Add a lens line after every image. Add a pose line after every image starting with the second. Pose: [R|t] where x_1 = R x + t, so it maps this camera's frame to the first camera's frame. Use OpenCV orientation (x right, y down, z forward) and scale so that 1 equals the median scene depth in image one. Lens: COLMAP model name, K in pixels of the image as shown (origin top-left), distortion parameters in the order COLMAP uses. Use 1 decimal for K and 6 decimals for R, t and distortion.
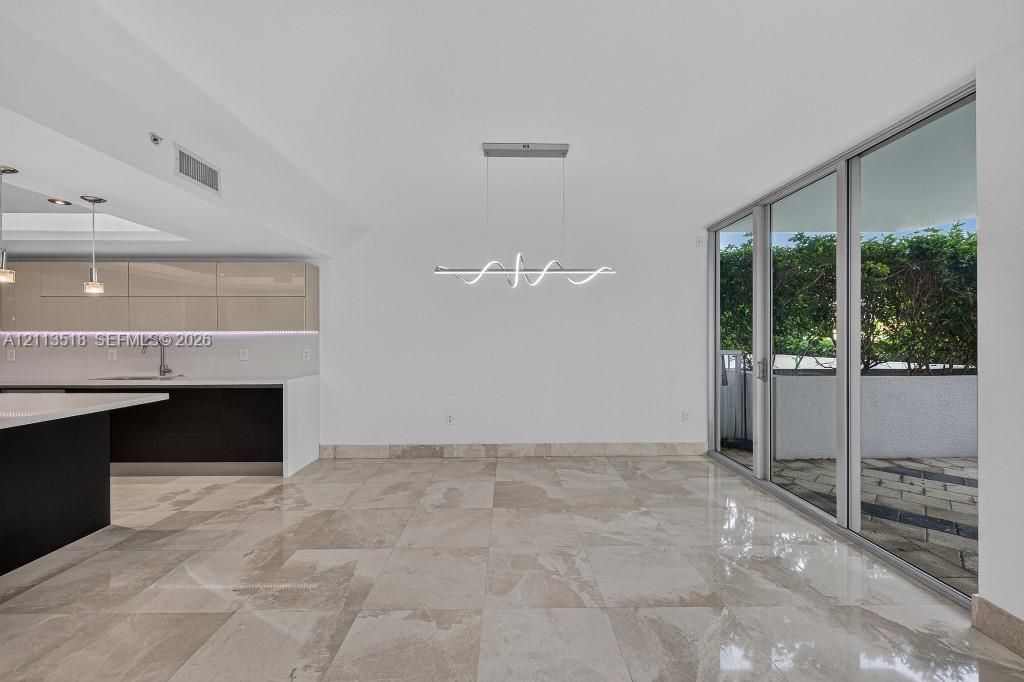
lens RADIAL K [[422.2, 0, 513.8], [0, 422.2, 341.8], [0, 0, 1]] dist [0.014431, -0.002104]
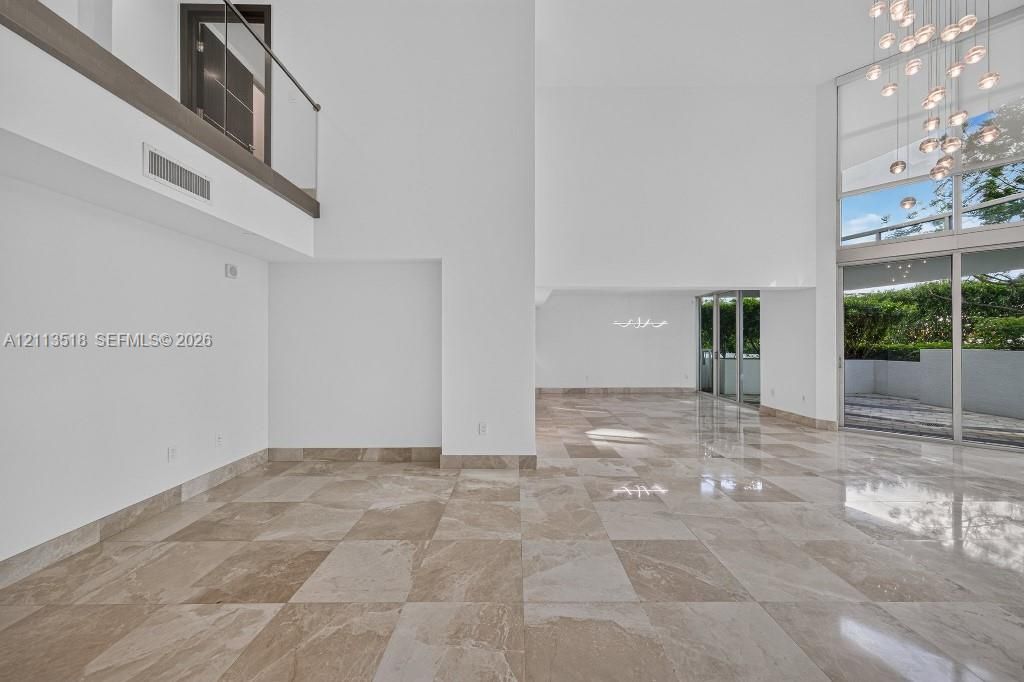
lens RADIAL K [[376.8, 0, 515.0], [0, 376.8, 342.8], [0, 0, 1]] dist [0.001814, 0.000741]
pose [[0.999967, 0.002785, -0.007652, -0.670953], [-0.002854, 0.999956, -0.008986, 0.012948], [0.007626, 0.009007, 0.999930, -1.385401]]
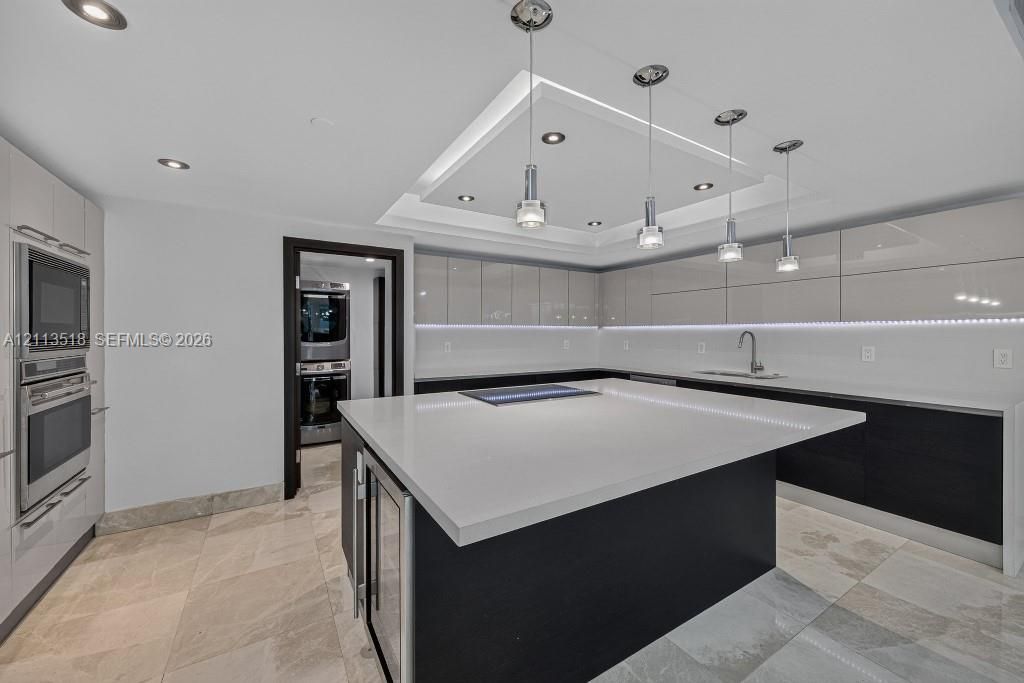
lens RADIAL K [[401.0, 0, 513.9], [0, 401.0, 335.0], [0, 0, 1]] dist [0.005094, -0.000043]
pose [[0.524060, 0.008195, -0.851642, -0.443877], [-0.008737, 0.999953, 0.004245, -0.000038], [0.851637, 0.005216, 0.524106, 0.152022]]
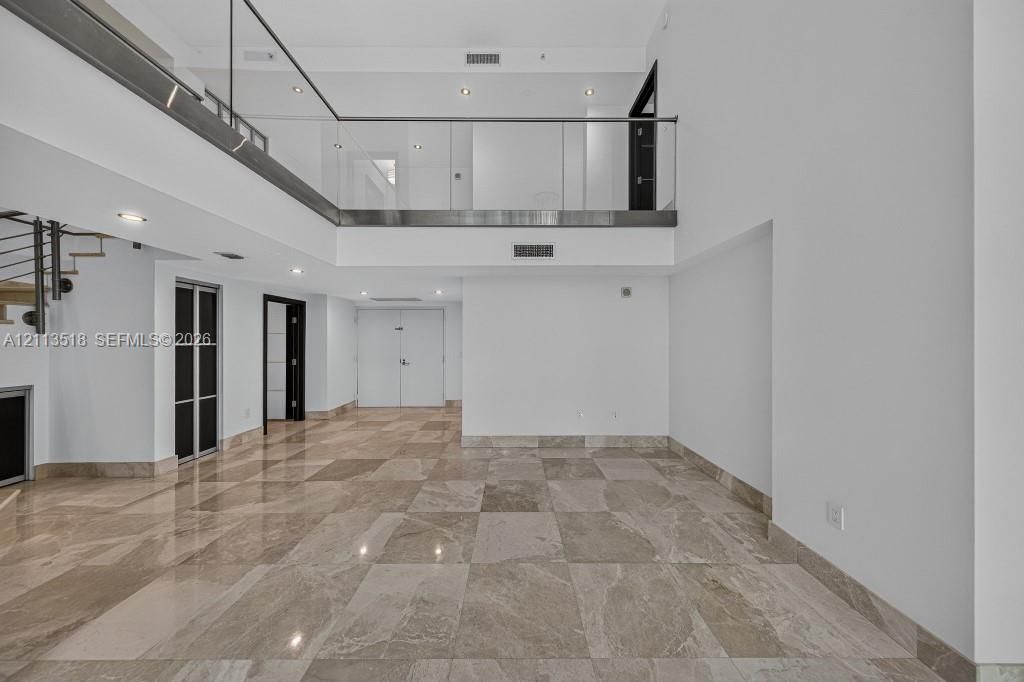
lens RADIAL K [[326.2, 0, 517.2], [0, 326.2, 340.9], [0, 0, 1]] dist [0.008047, -0.000269]
pose [[-0.010284, 0.000746, -0.999947, -0.279287], [-0.008748, 0.999961, 0.000836, -0.007701], [0.999909, 0.008756, -0.010277, -0.786024]]
